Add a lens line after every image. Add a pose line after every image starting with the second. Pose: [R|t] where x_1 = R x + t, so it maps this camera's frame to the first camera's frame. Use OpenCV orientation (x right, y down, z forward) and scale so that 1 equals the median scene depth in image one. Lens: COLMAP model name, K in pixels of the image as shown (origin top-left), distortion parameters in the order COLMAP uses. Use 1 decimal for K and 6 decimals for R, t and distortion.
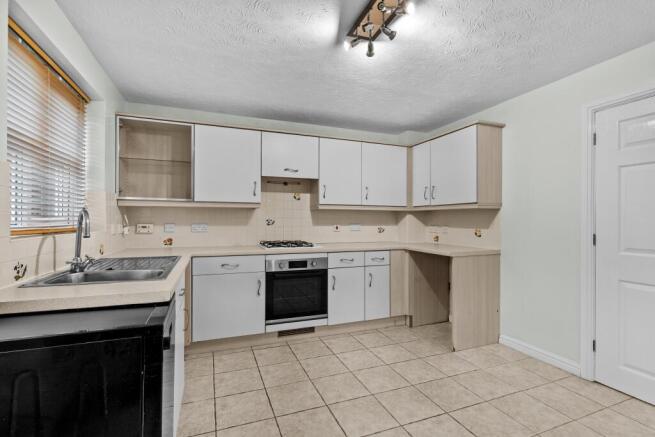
lens RADIAL K [[299.4, 0, 329.8], [0, 299.4, 226.7], [0, 0, 1]] dist [-0.000297, 0.000074]
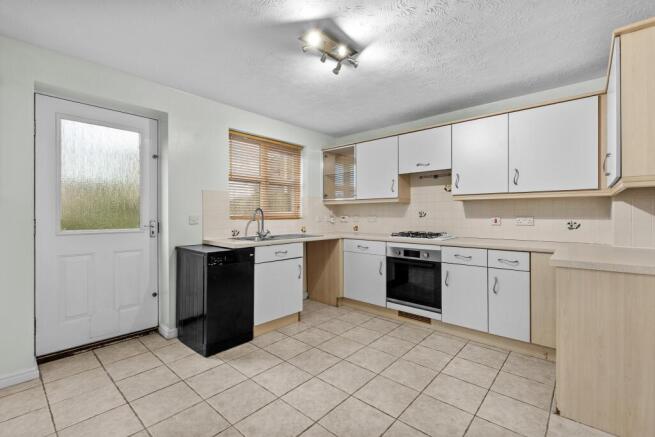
lens RADIAL K [[299.4, 0, 329.8], [0, 299.4, 226.7], [0, 0, 1]] dist [-0.000297, 0.000074]
pose [[0.442960, 0.032455, -0.895954, 0.691556], [-0.014616, 0.999473, 0.028979, 0.002725], [0.896422, 0.000259, 0.443201, 0.253142]]
